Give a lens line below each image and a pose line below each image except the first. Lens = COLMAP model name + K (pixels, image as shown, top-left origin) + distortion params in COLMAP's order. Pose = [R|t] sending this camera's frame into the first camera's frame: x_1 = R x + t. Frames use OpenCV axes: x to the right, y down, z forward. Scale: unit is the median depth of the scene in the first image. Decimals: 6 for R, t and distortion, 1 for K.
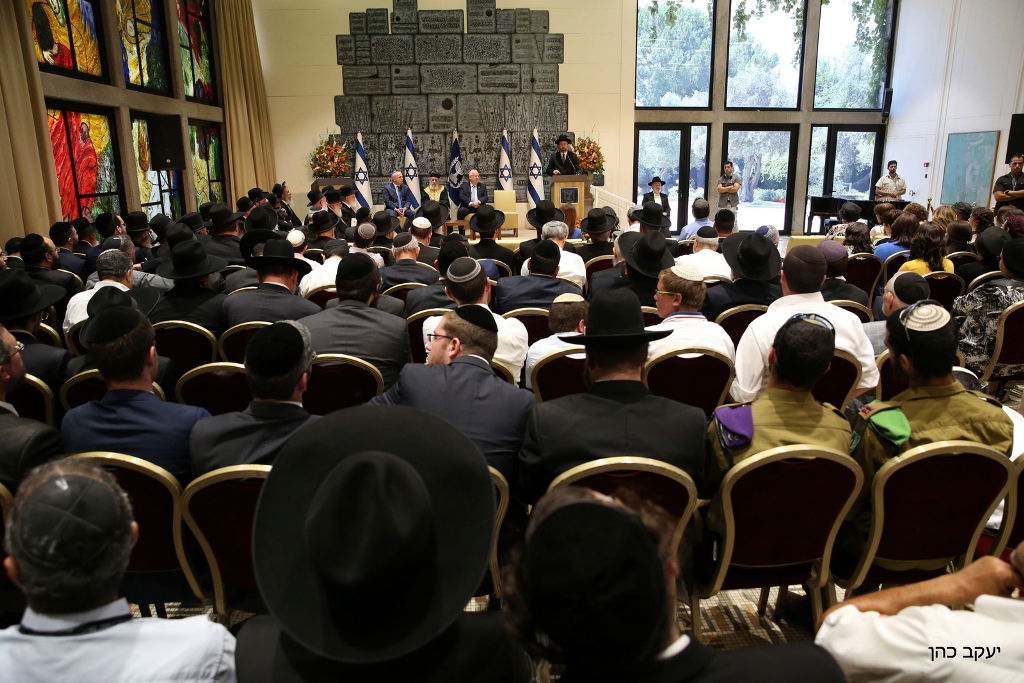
lens RADIAL K [[714.6, 0, 512.0], [0, 714.6, 341.5], [0, 0, 1]] dist [-0.118820, 0.094820]
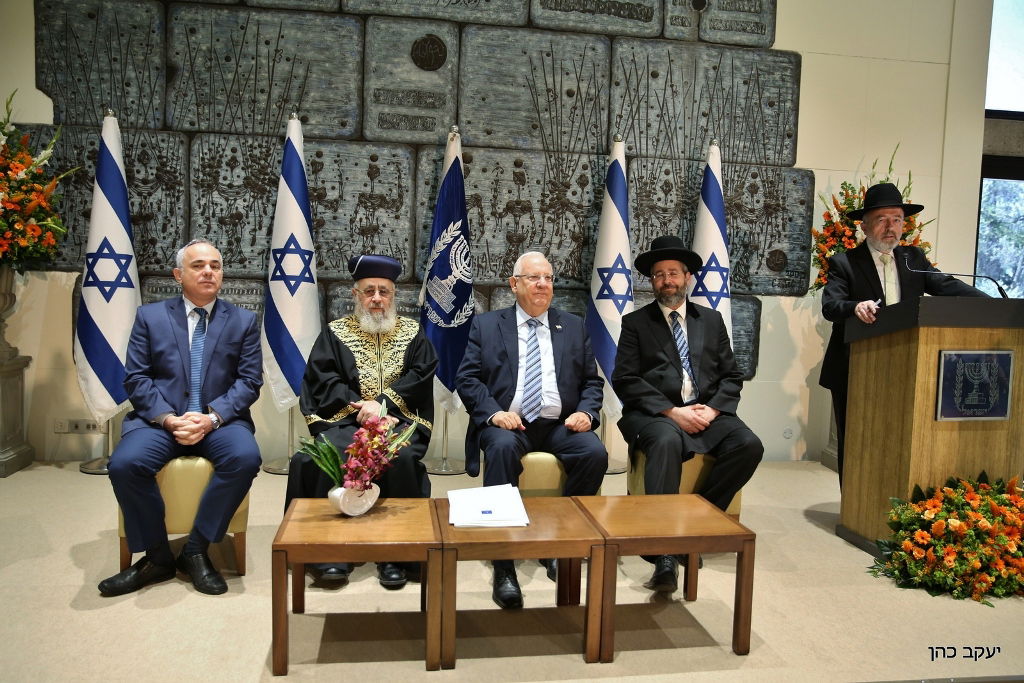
lens RADIAL K [[802.2, 0, 512.0], [0, 802.2, 341.5], [0, 0, 1]] dist [-0.082507, 0.096601]
pose [[0.994981, 0.035255, 0.093645, -0.083698], [-0.017846, 0.983393, -0.180607, -0.153010], [-0.098457, 0.178029, 0.979087, 0.684091]]
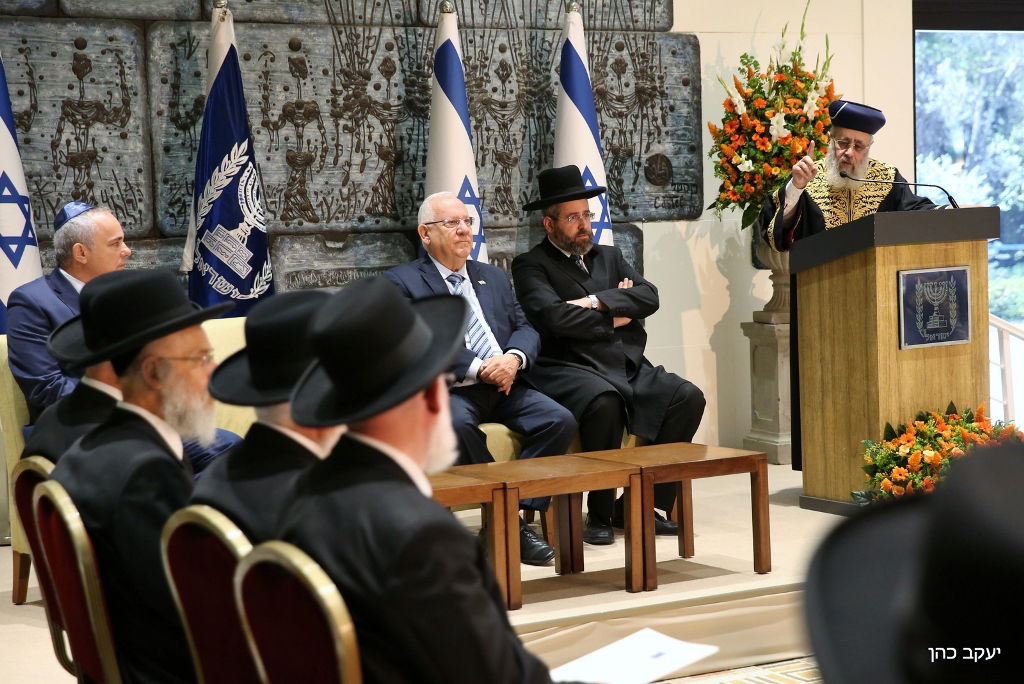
lens RADIAL K [[2205.9, 0, 591.5], [0, 2205.9, 368.8], [0, 0, 1]] dist [0.197631, 0.164715]
pose [[0.883223, -0.052424, 0.466015, -0.280225], [0.138141, 0.978723, -0.151715, -0.092436], [-0.448146, 0.198374, 0.871673, 0.433074]]
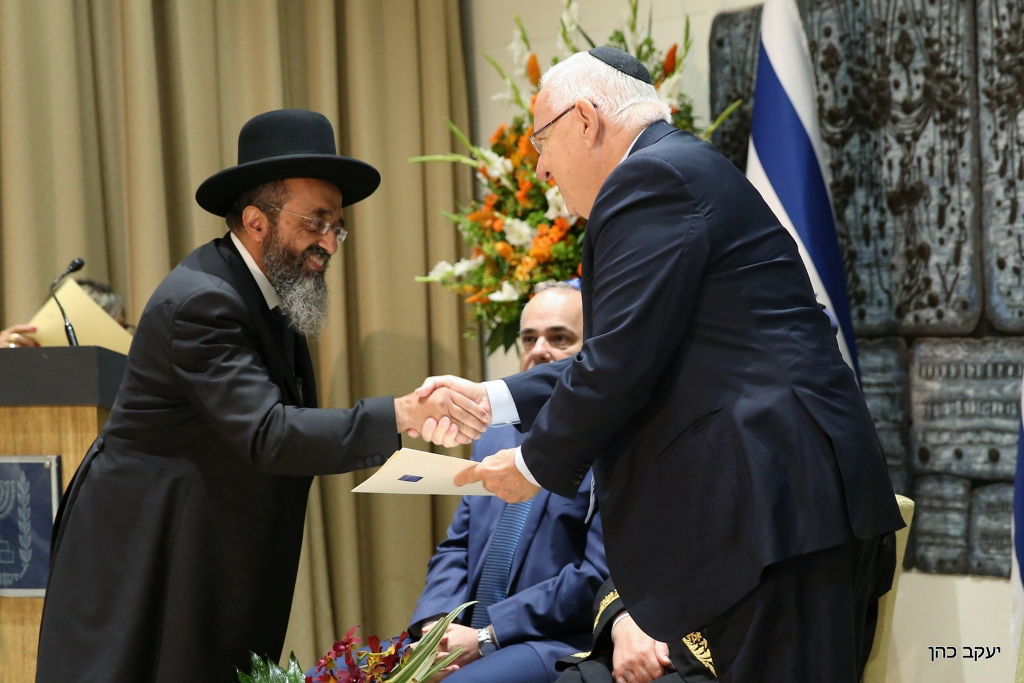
lens RADIAL K [[3114.5, 0, 561.7], [0, 3114.5, 390.0], [0, 0, 1]] dist [0.054922, 0.404665]
pose [[0.513951, 0.013802, -0.857708, 0.218921], [-0.191882, 0.976385, -0.099267, -0.164593], [0.836084, 0.215597, 0.504462, 0.703926]]
